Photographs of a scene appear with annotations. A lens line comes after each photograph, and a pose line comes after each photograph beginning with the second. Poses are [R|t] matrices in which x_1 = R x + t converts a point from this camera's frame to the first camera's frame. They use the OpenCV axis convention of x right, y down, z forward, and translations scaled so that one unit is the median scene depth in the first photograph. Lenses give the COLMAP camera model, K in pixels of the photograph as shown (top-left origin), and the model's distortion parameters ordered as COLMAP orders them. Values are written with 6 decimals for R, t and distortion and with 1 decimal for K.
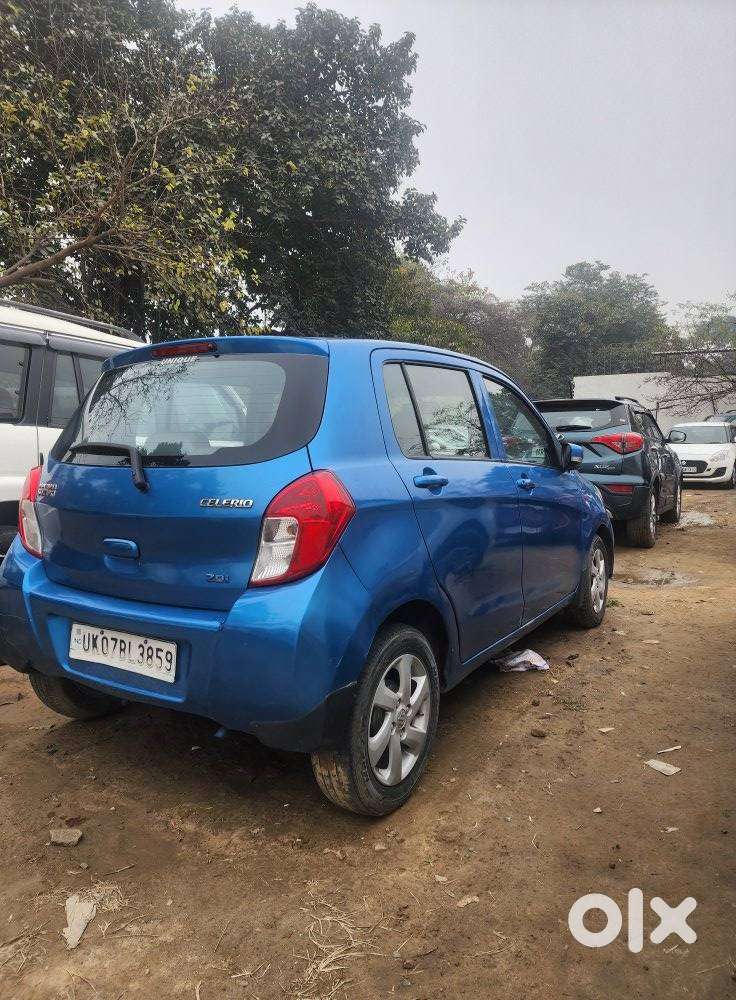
lens RADIAL K [[652.6, 0, 370.0], [0, 652.6, 485.4], [0, 0, 1]] dist [0.069734, -0.061810]
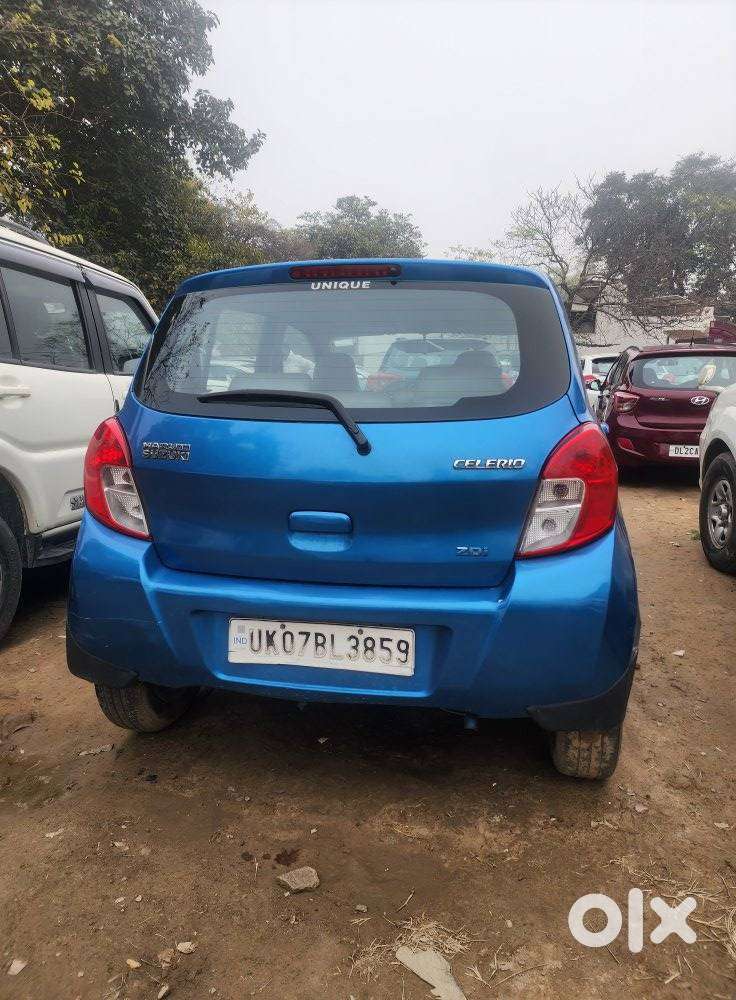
lens RADIAL K [[650.6, 0, 383.5], [0, 650.6, 481.9], [0, 0, 1]] dist [0.080825, -0.072703]
pose [[0.934175, -0.050586, 0.353212, -0.545730], [0.016468, 0.994957, 0.098940, -0.029819], [-0.356436, -0.086611, 0.930297, 0.219077]]
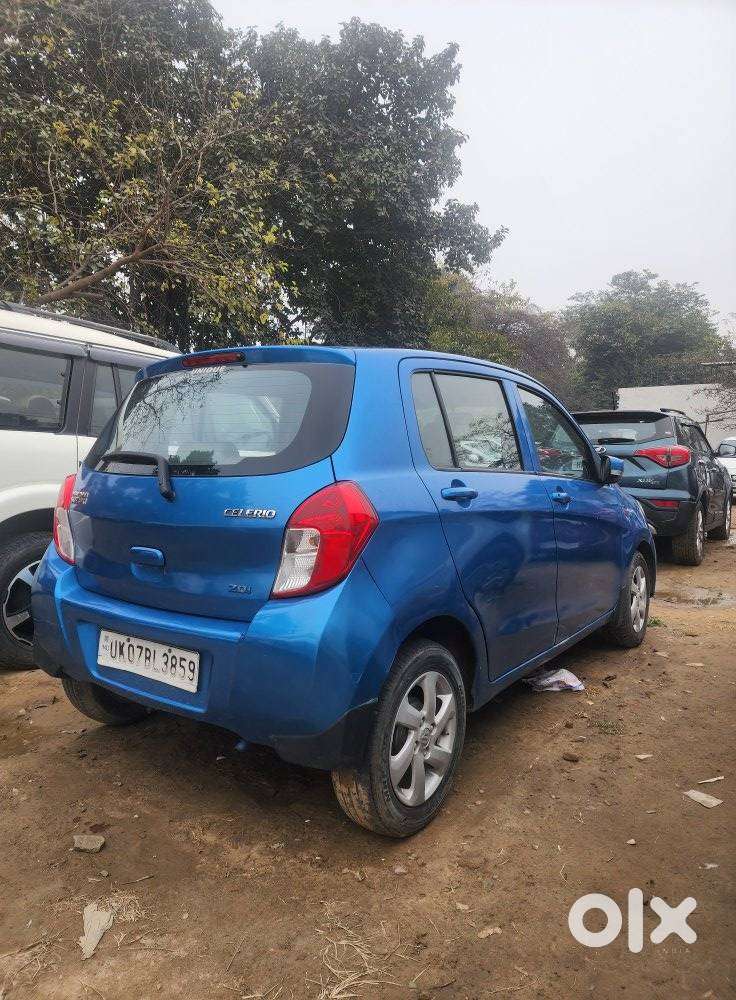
lens RADIAL K [[651.8, 0, 364.8], [0, 651.8, 492.9], [0, 0, 1]] dist [0.069975, -0.062247]
pose [[0.997697, 0.011839, -0.066789, 0.017405], [-0.012239, 0.999909, -0.005595, -0.000400], [0.066717, 0.006399, 0.997751, 0.020141]]
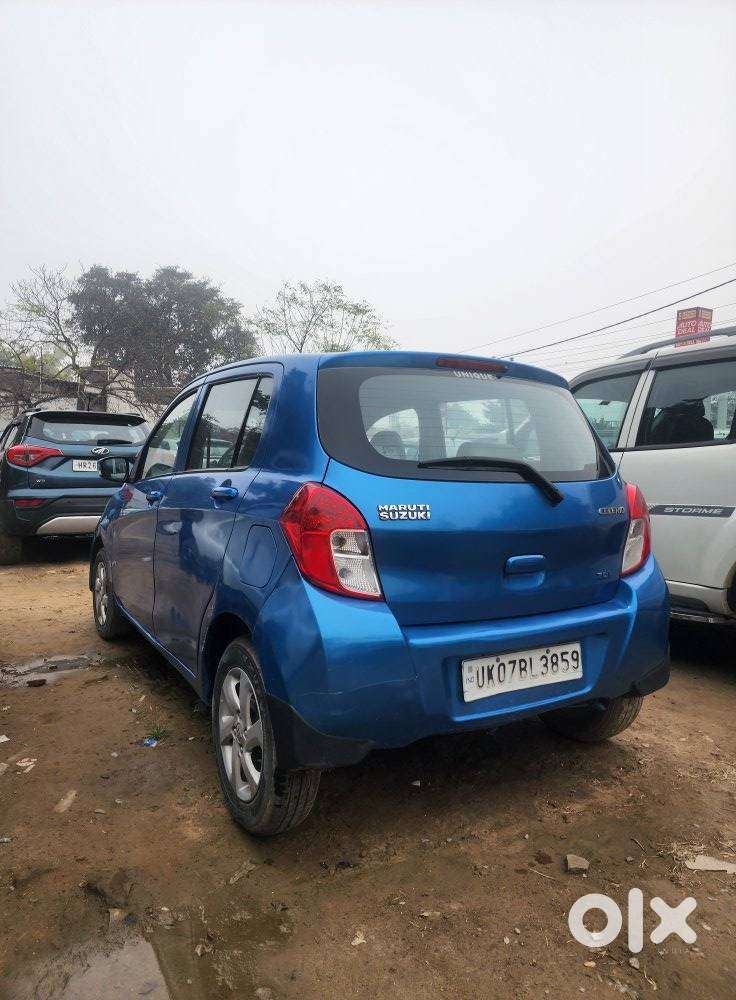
lens RADIAL K [[651.5, 0, 347.5], [0, 651.5, 483.4], [0, 0, 1]] dist [0.064024, -0.053818]
pose [[0.484773, -0.012524, 0.874550, -1.274151], [0.034202, 0.999404, -0.004647, -0.028883], [-0.873971, 0.032164, 0.484913, 0.703789]]
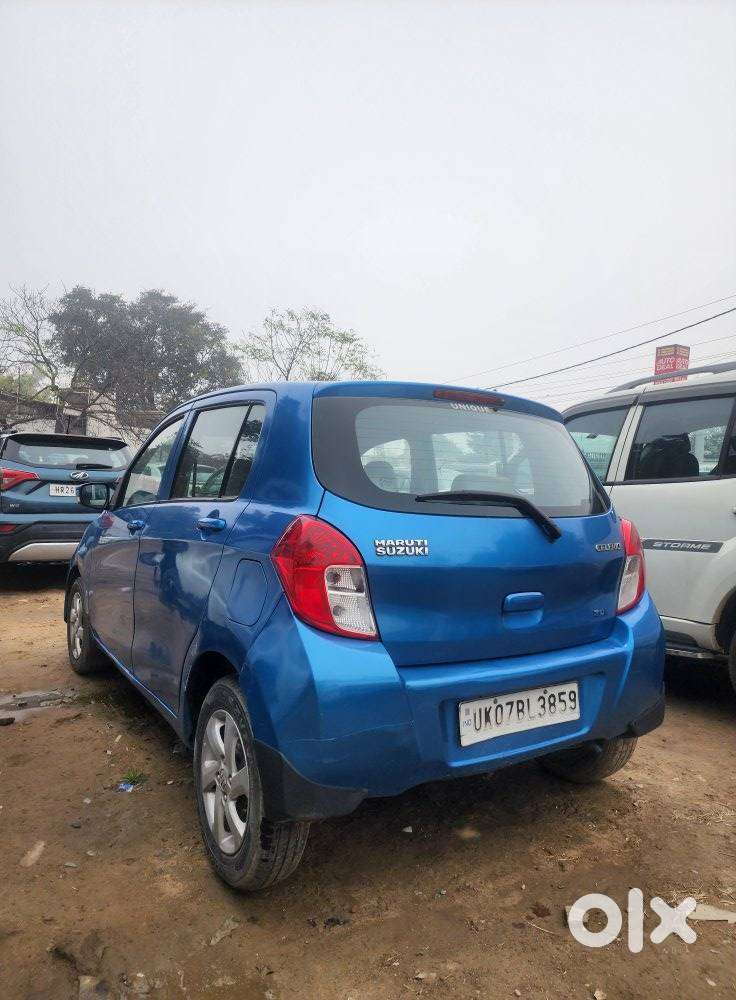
lens RADIAL K [[651.8, 0, 364.8], [0, 651.8, 492.9], [0, 0, 1]] dist [0.069975, -0.062247]
pose [[0.439675, 0.017811, 0.897980, -1.253750], [0.021837, 0.999296, -0.030513, -0.037418], [-0.897891, 0.033025, 0.438977, 0.731521]]
